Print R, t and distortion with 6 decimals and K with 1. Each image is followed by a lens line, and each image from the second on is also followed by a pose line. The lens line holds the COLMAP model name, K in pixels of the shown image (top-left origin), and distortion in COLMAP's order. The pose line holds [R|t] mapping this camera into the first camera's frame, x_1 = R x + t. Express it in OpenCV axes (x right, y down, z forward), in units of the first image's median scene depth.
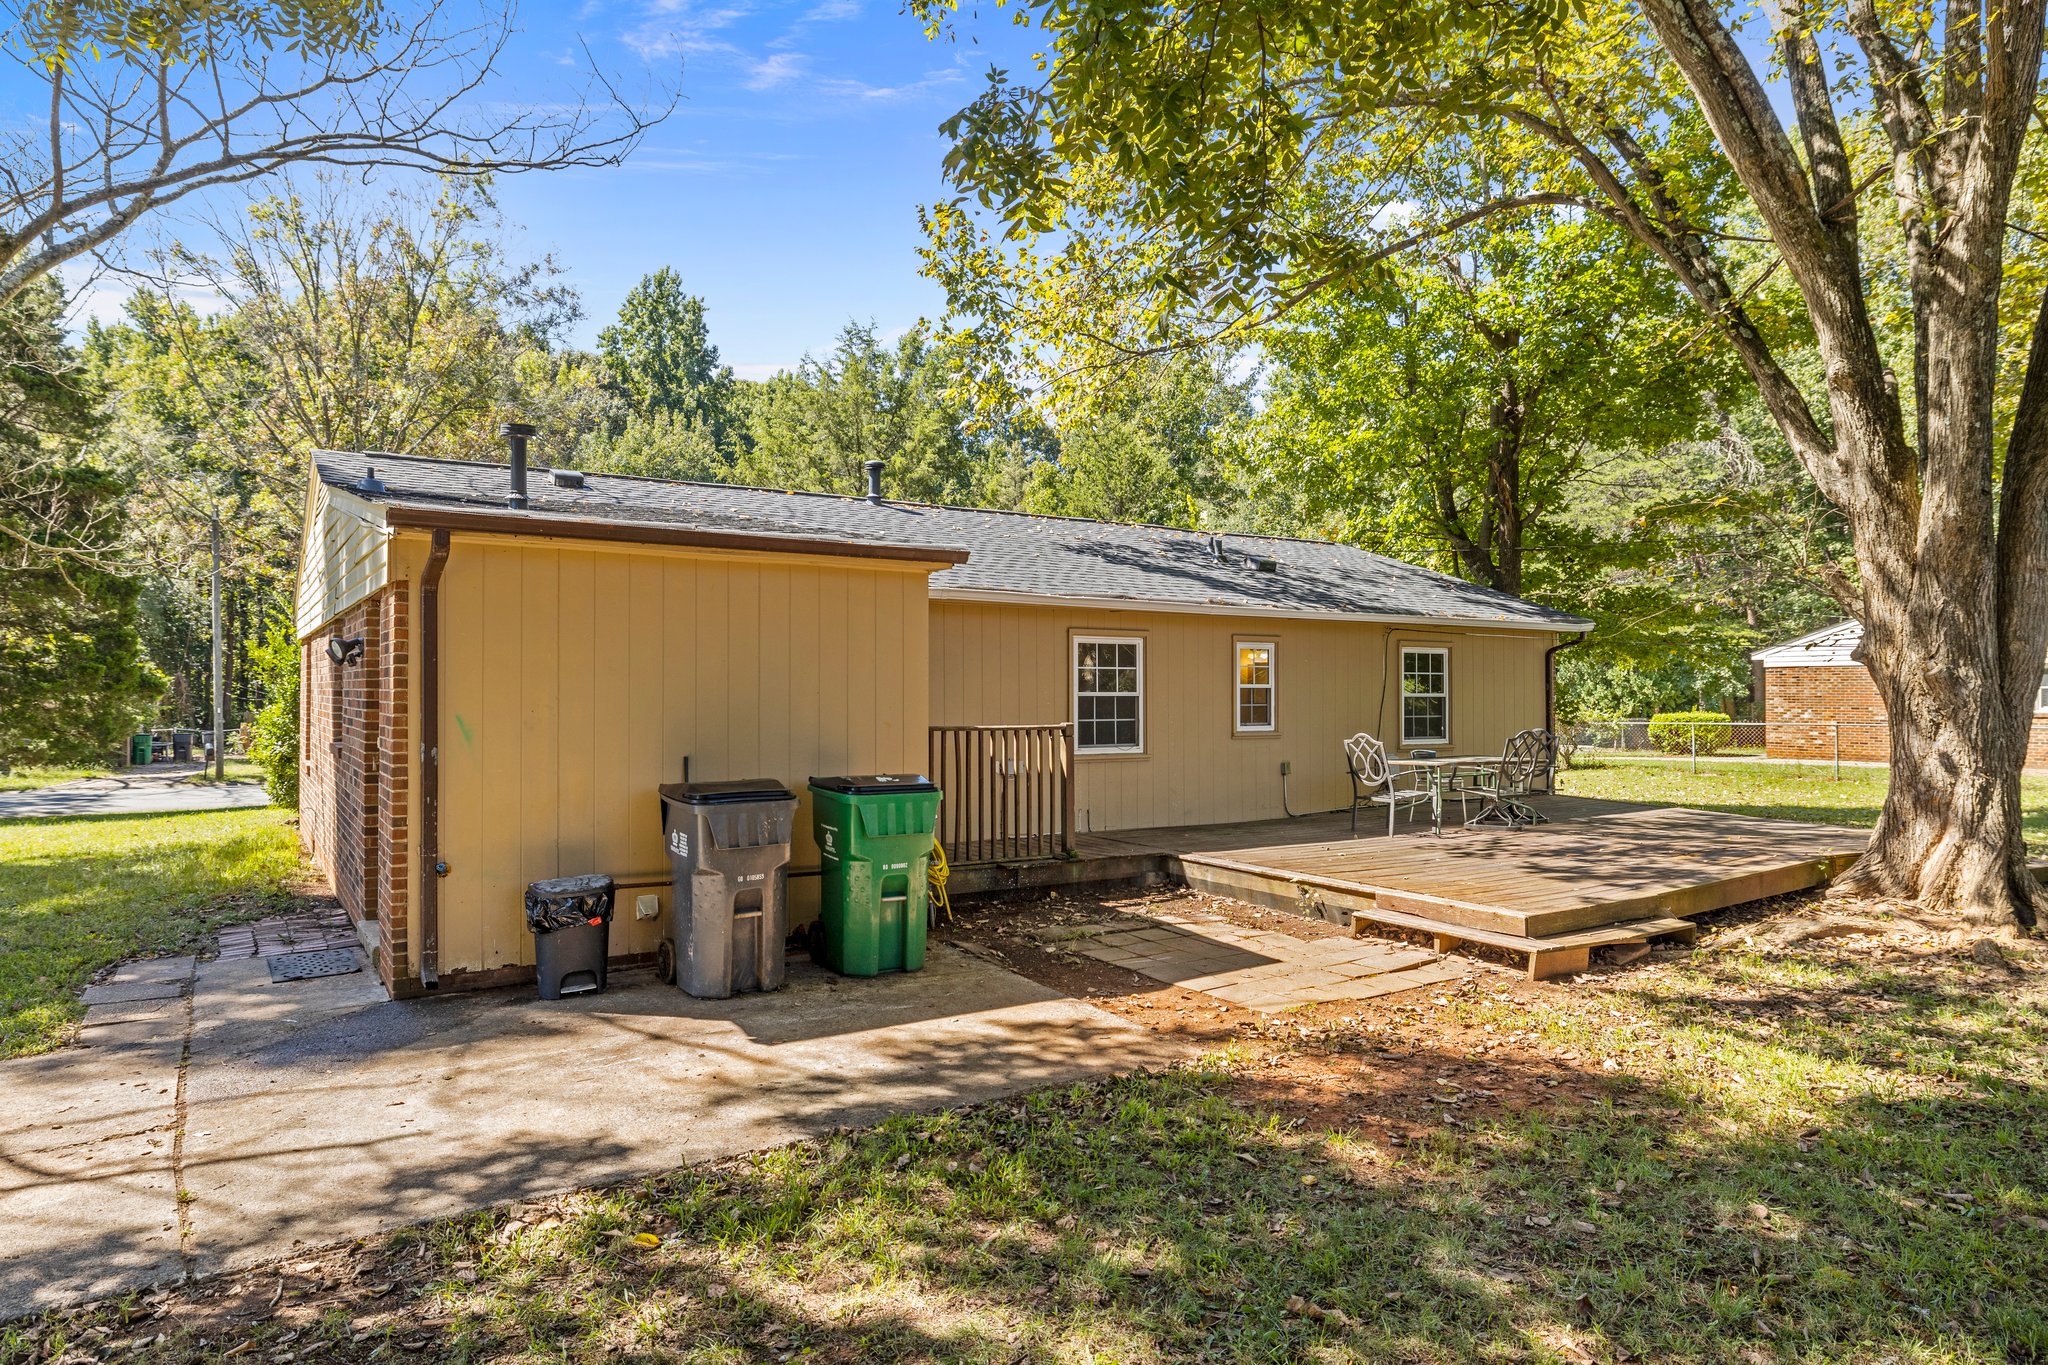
lens RADIAL K [[1268.8, 0, 1032.5], [0, 1268.8, 683.2], [0, 0, 1]] dist [-0.000274, 0.001049]
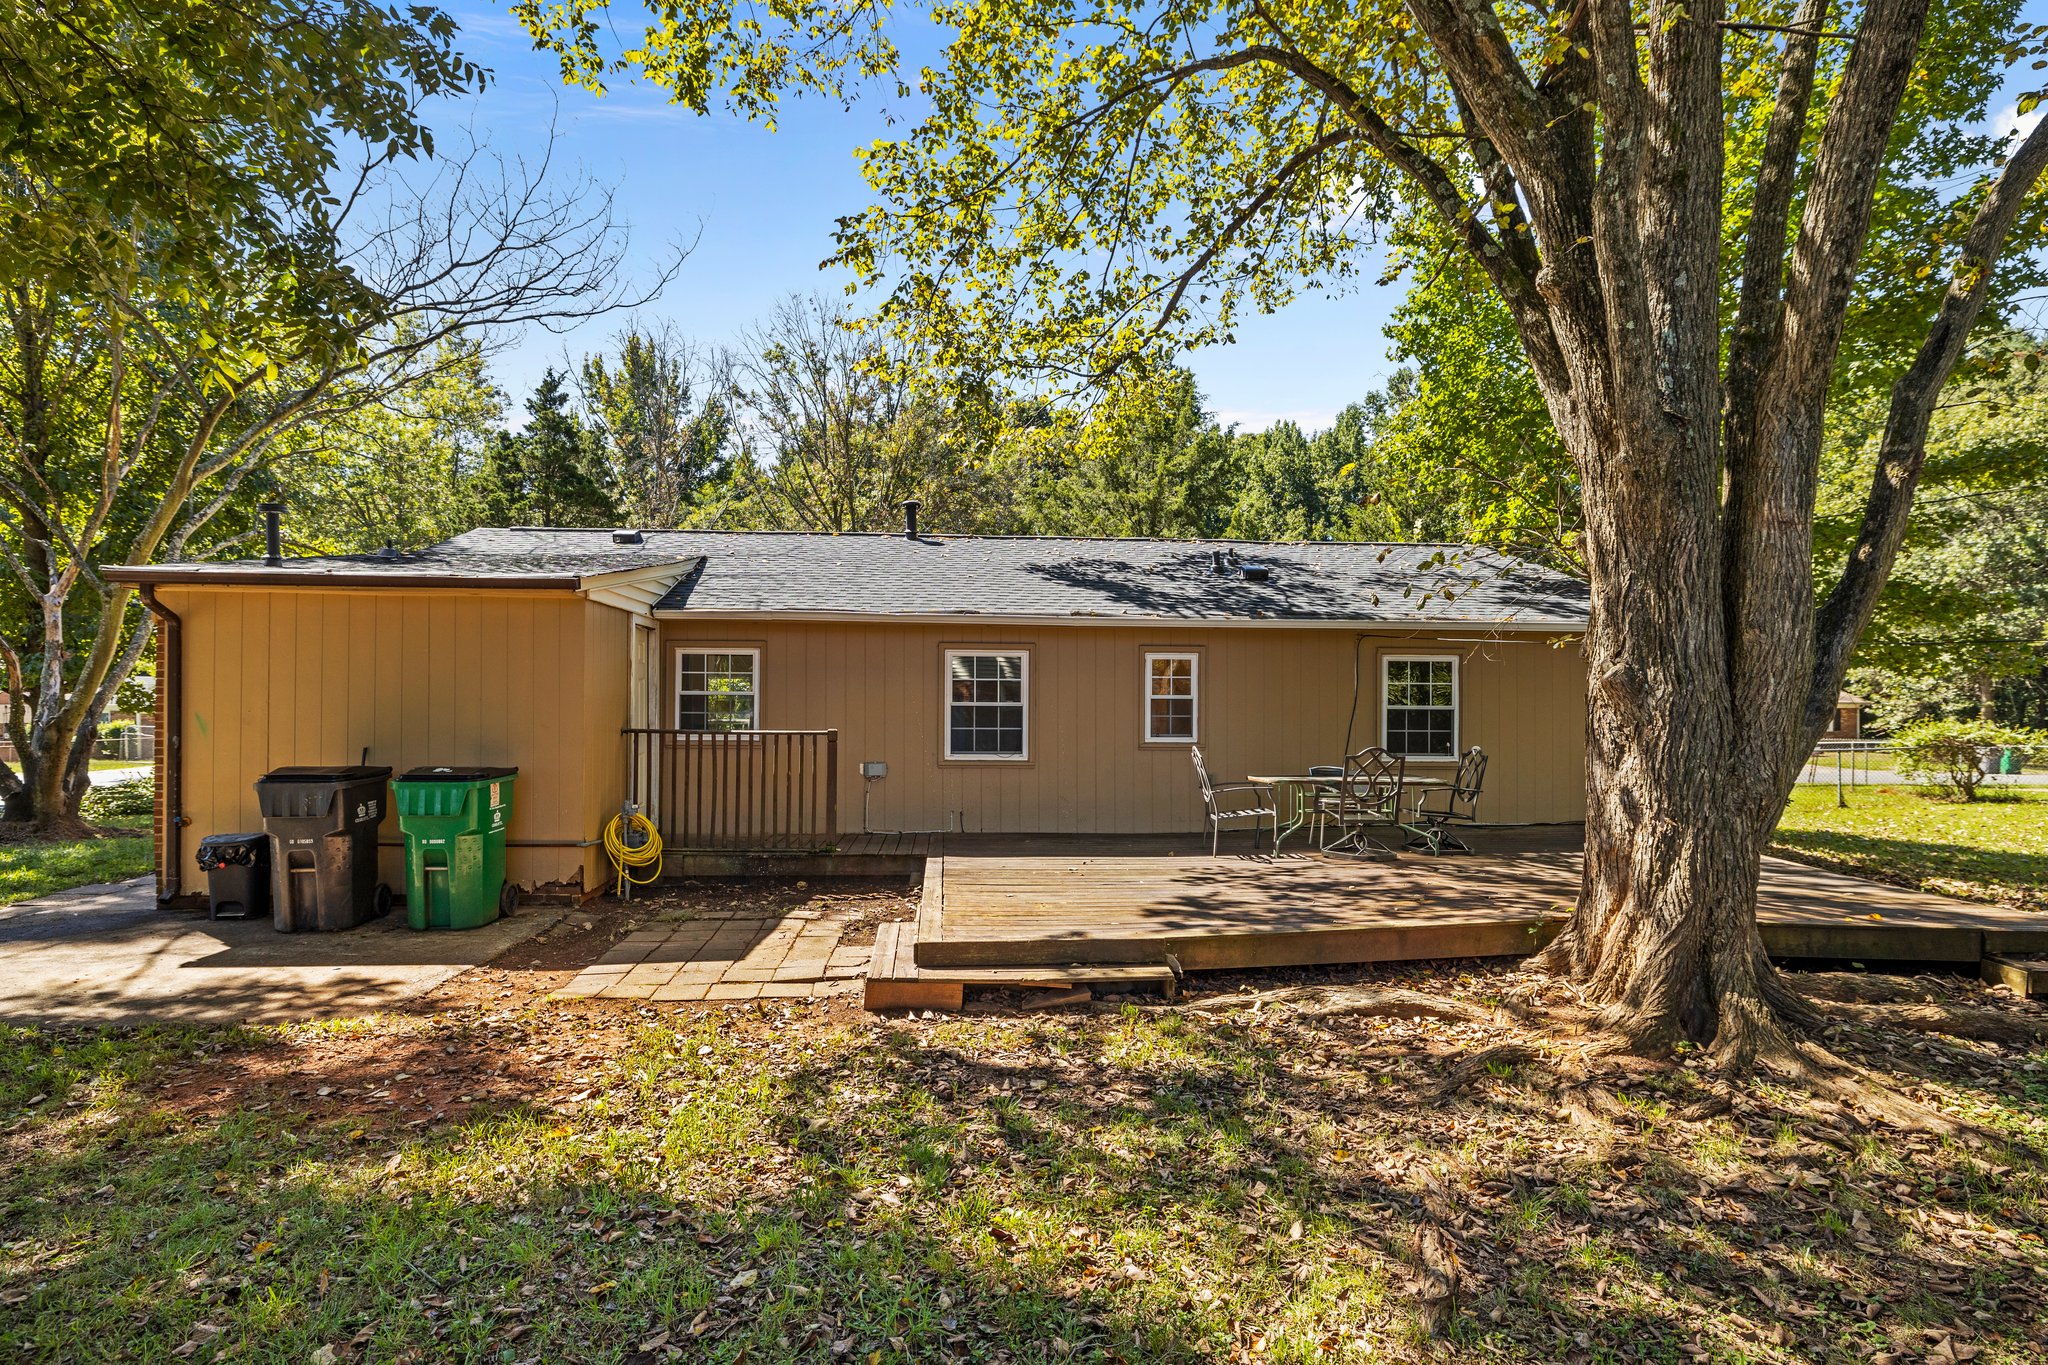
lens RADIAL K [[1097.6, 0, 1005.4], [0, 1097.6, 704.4], [0, 0, 1]] dist [-0.005023, 0.000357]
pose [[0.873872, 0.004095, -0.486138, 0.529184], [-0.001211, 0.999980, 0.006246, 0.003374], [0.486154, -0.004870, 0.873859, 0.211230]]
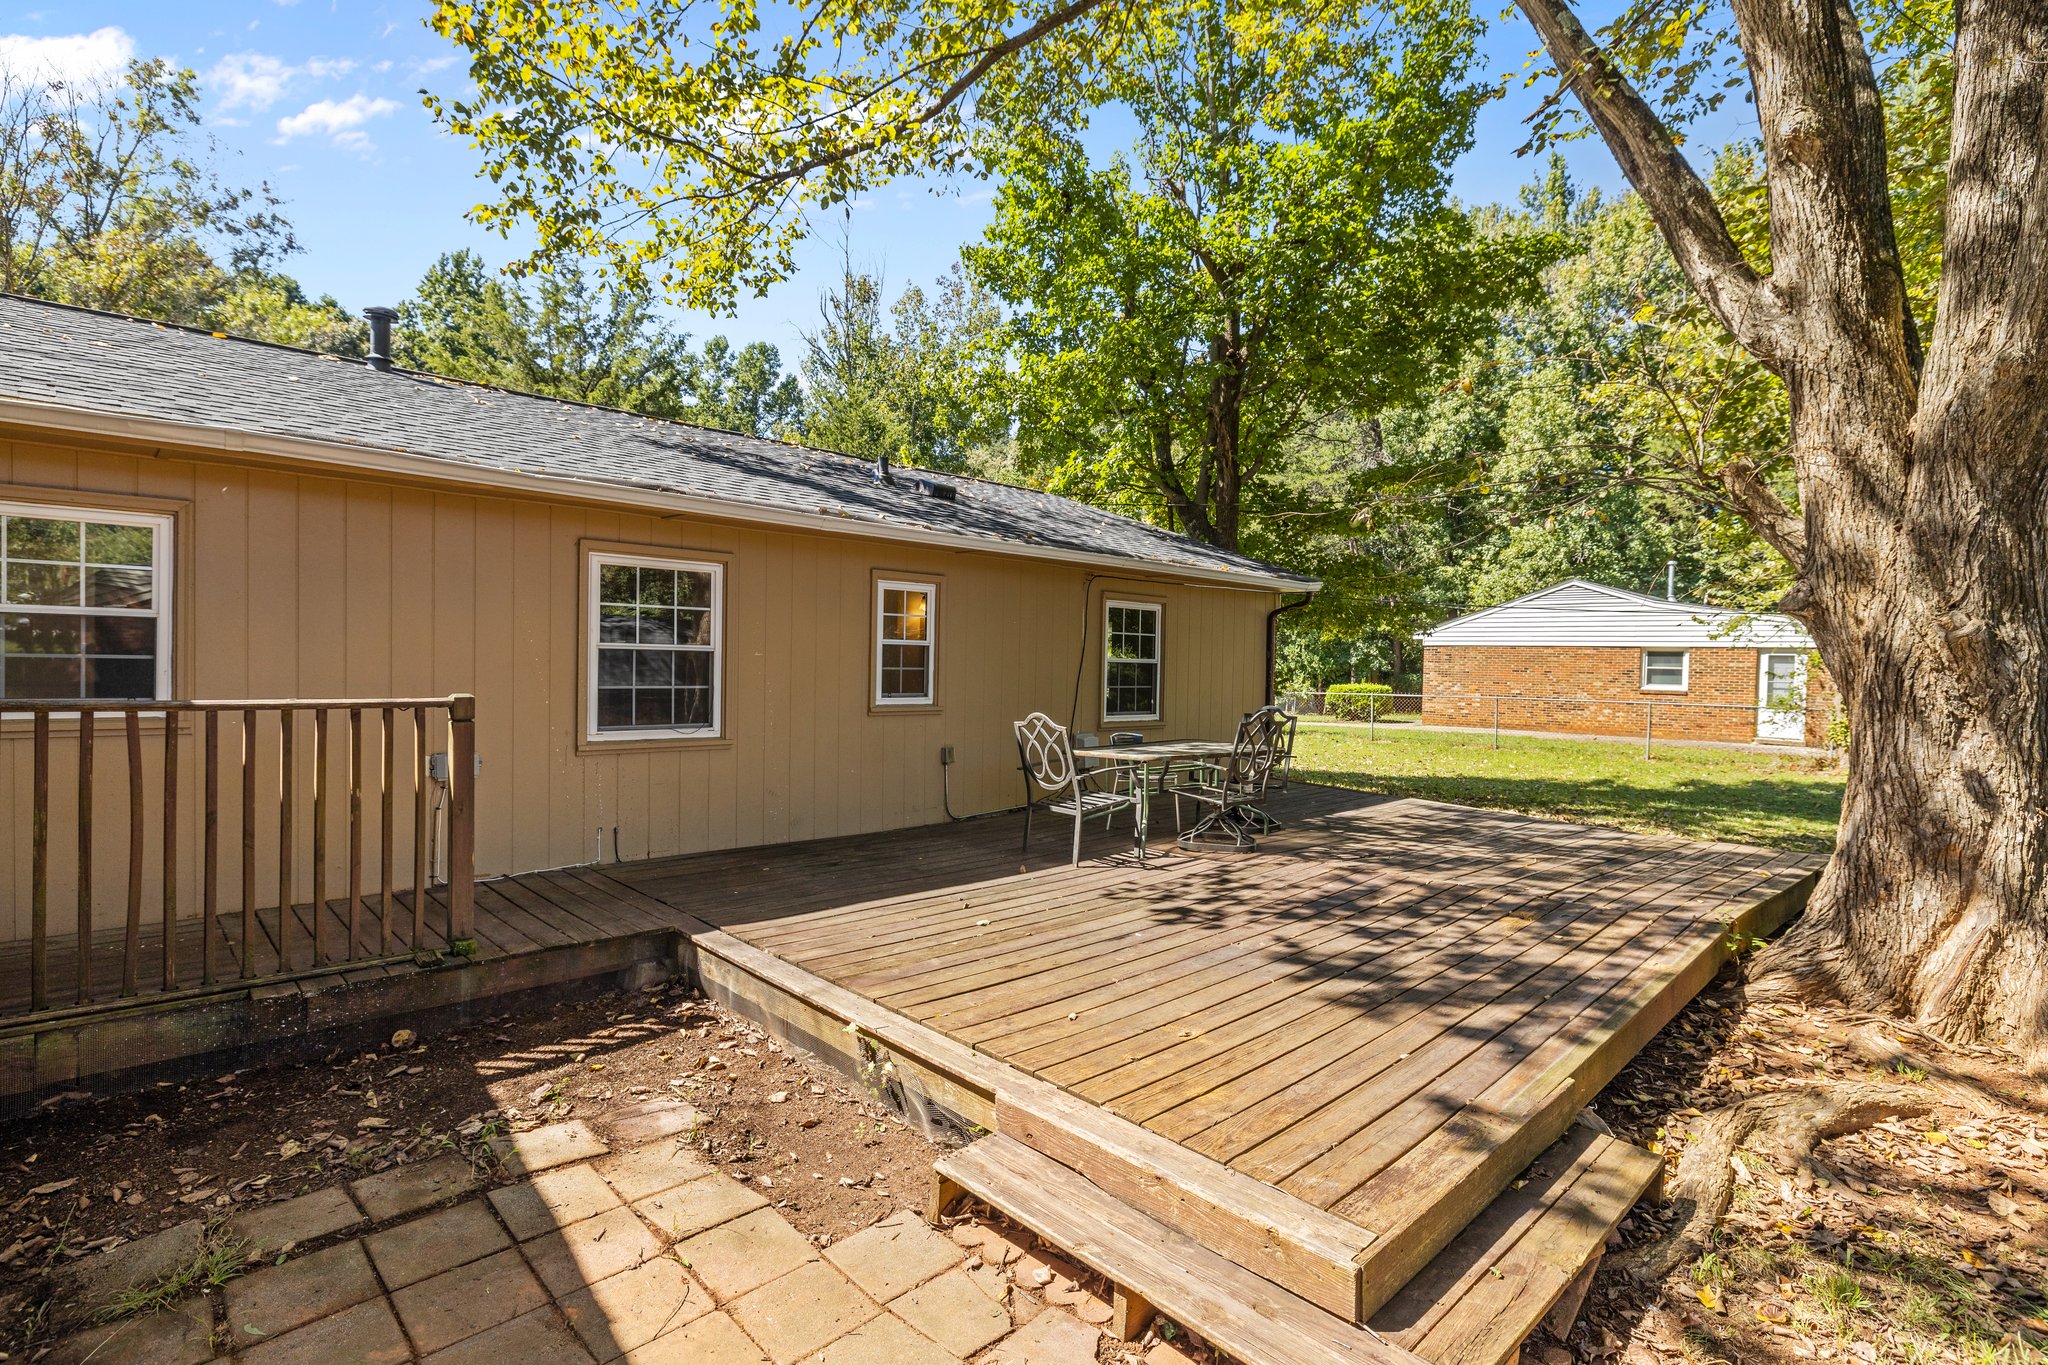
lens RADIAL K [[994.8, 0, 1042.1], [0, 994.8, 682.7], [0, 0, 1]] dist [-0.001267, -0.000045]
pose [[0.979997, 0.016100, 0.198359, 0.154617], [-0.022155, 0.999353, 0.028345, 0.008217], [-0.197774, -0.032173, 0.979720, 0.473844]]
